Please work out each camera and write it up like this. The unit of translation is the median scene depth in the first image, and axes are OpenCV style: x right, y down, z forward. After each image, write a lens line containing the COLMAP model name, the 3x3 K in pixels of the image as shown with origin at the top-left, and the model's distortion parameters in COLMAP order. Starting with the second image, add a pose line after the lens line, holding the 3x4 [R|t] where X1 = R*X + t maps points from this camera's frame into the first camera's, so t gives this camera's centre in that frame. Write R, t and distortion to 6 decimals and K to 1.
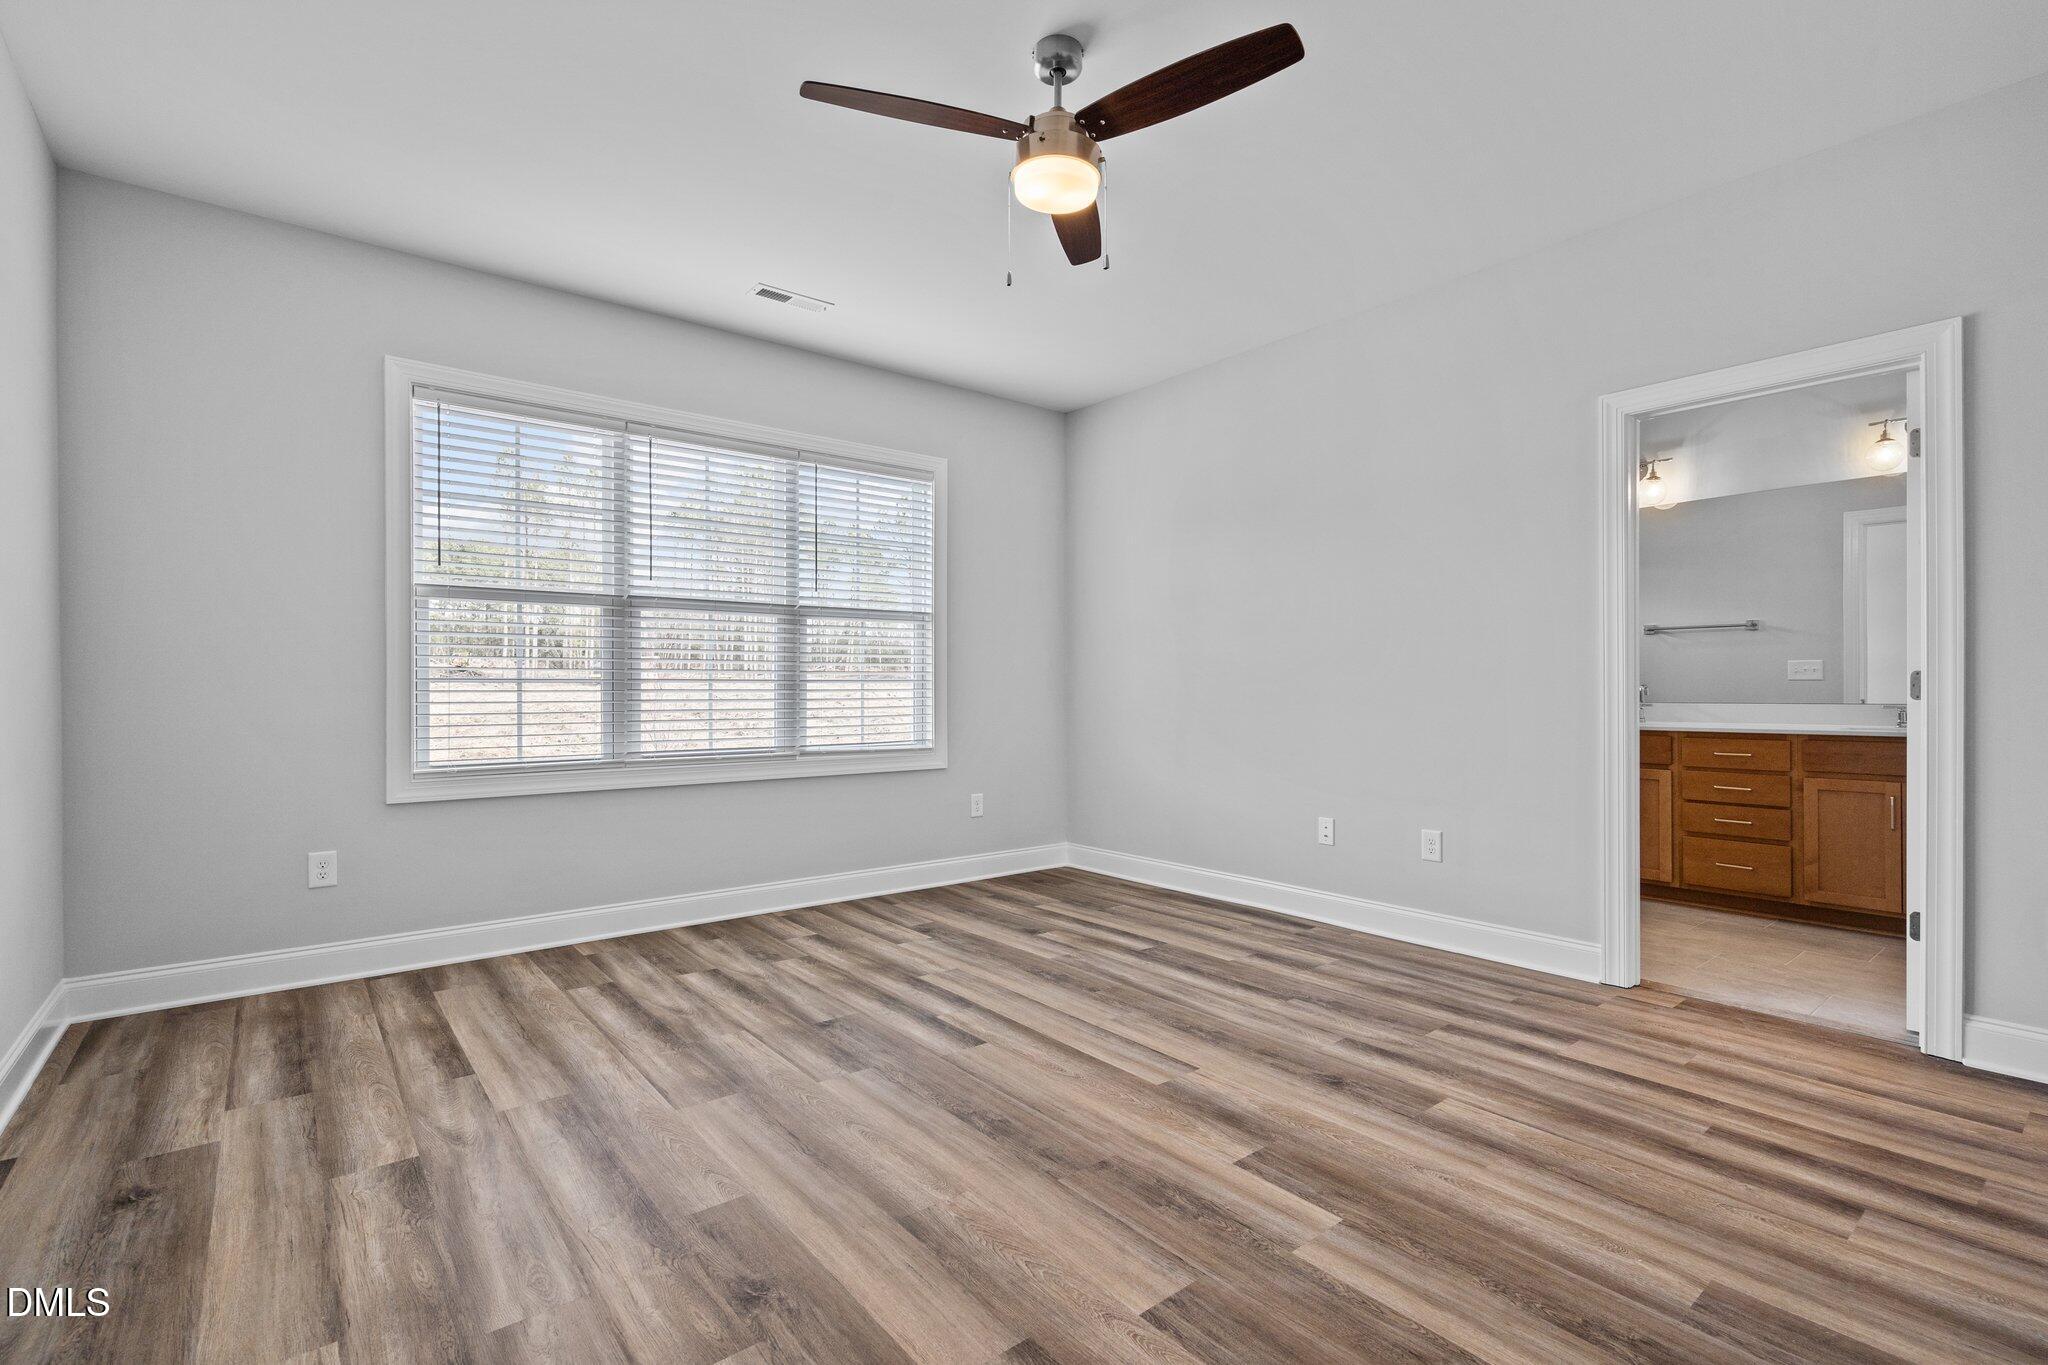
lens RADIAL K [[933.8, 0, 1012.2], [0, 933.8, 692.0], [0, 0, 1]] dist [-0.006868, 0.000265]
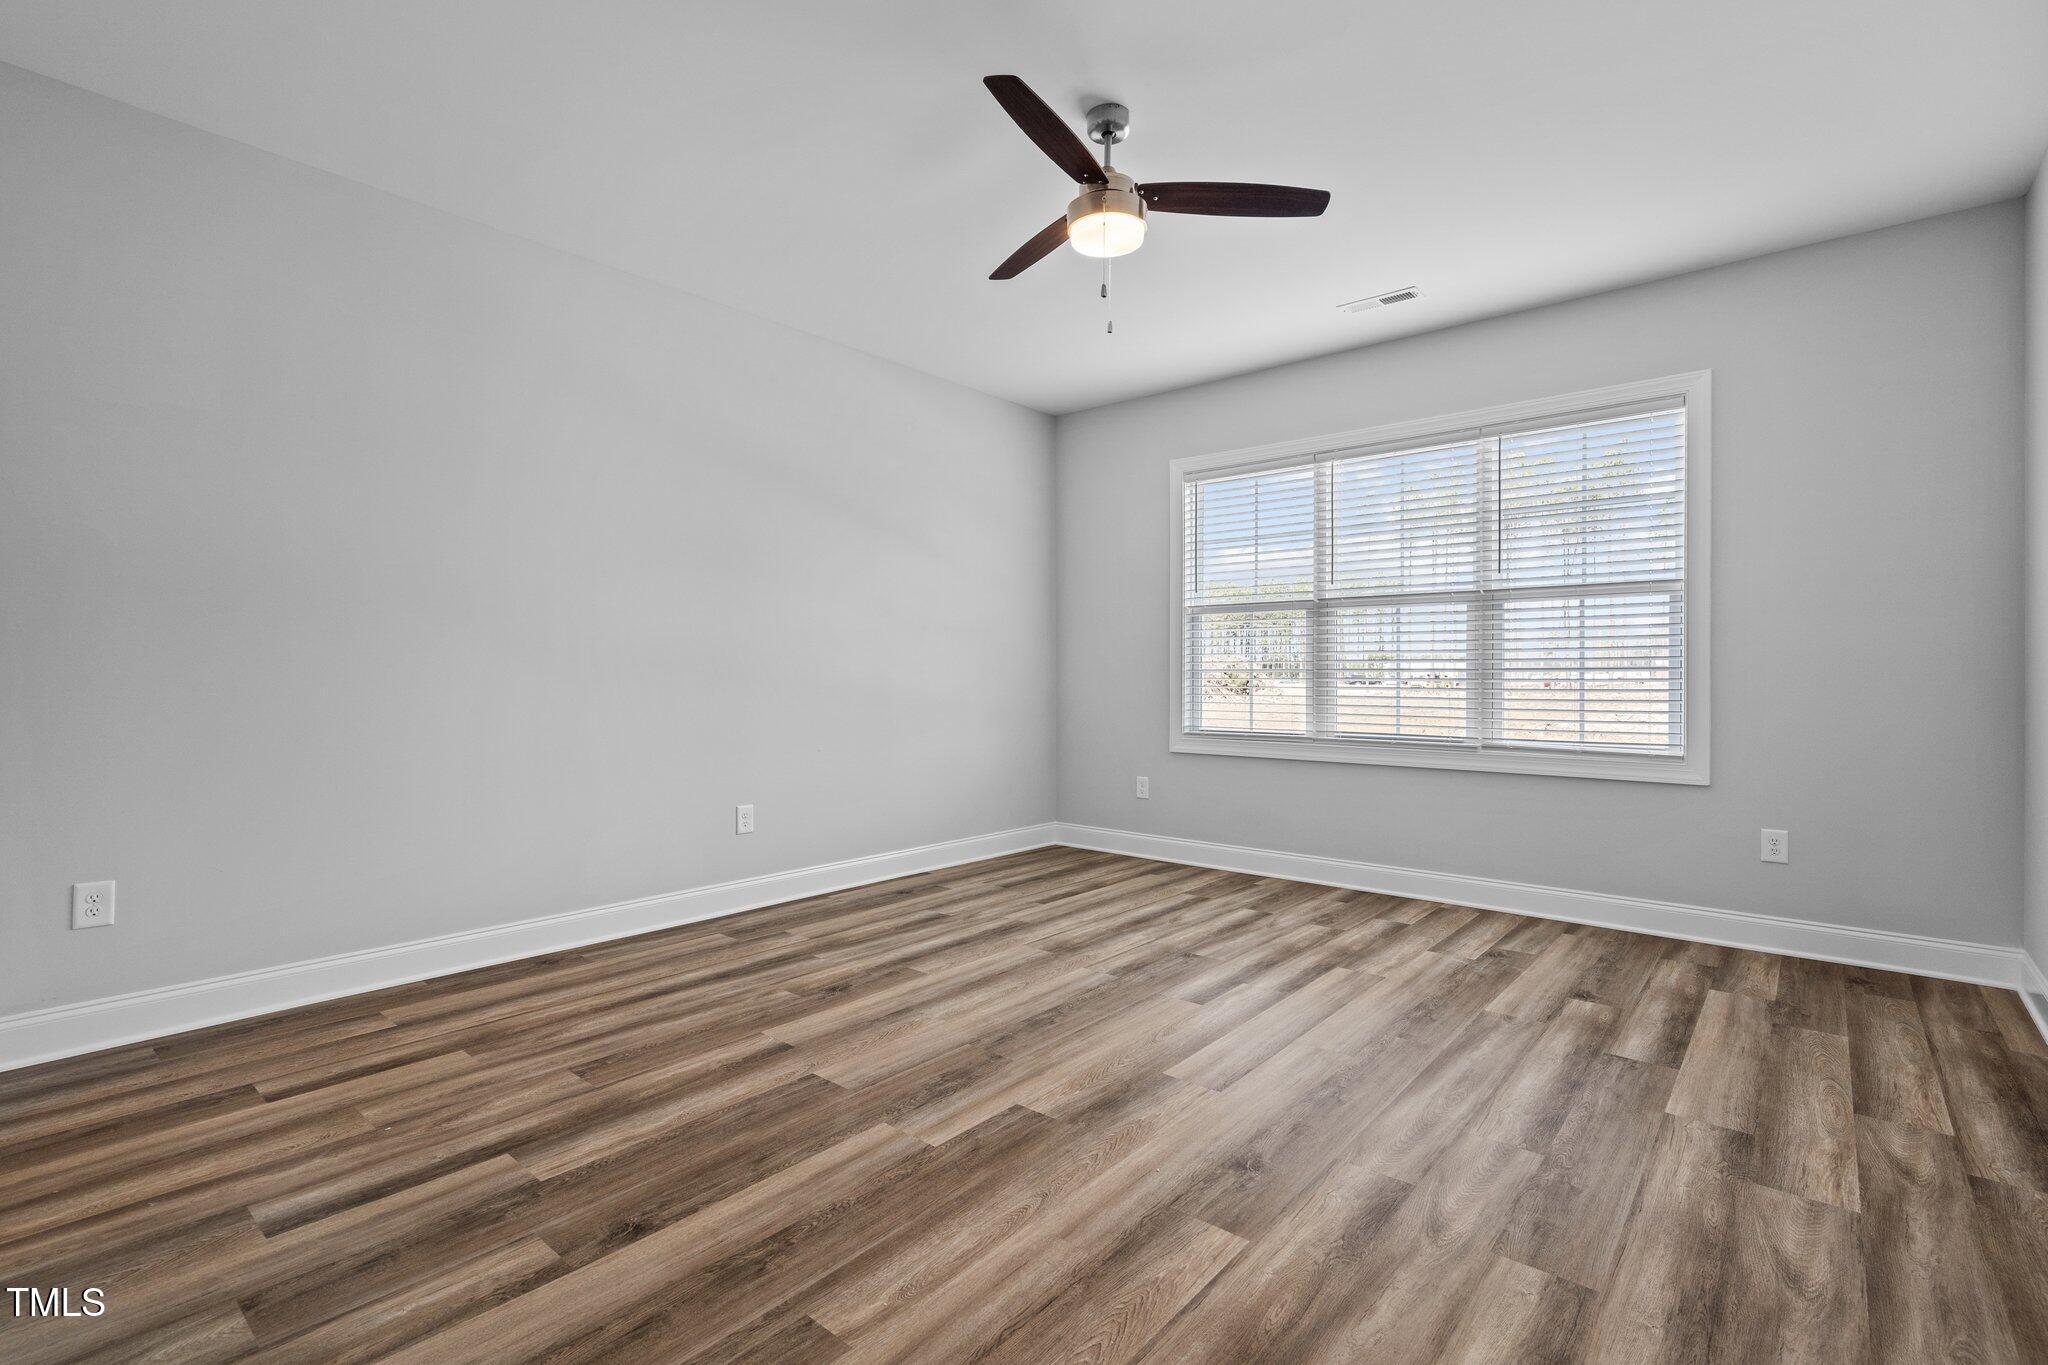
lens RADIAL K [[918.2, 0, 1024.0], [0, 918.2, 682.5], [0, 0, 1]] dist [-0.002135, 0.000206]
pose [[0.194430, 0.008780, -0.980877, 0.867219], [-0.004110, 0.999958, 0.008136, -0.006575], [0.980908, 0.002450, 0.194458, 0.521801]]
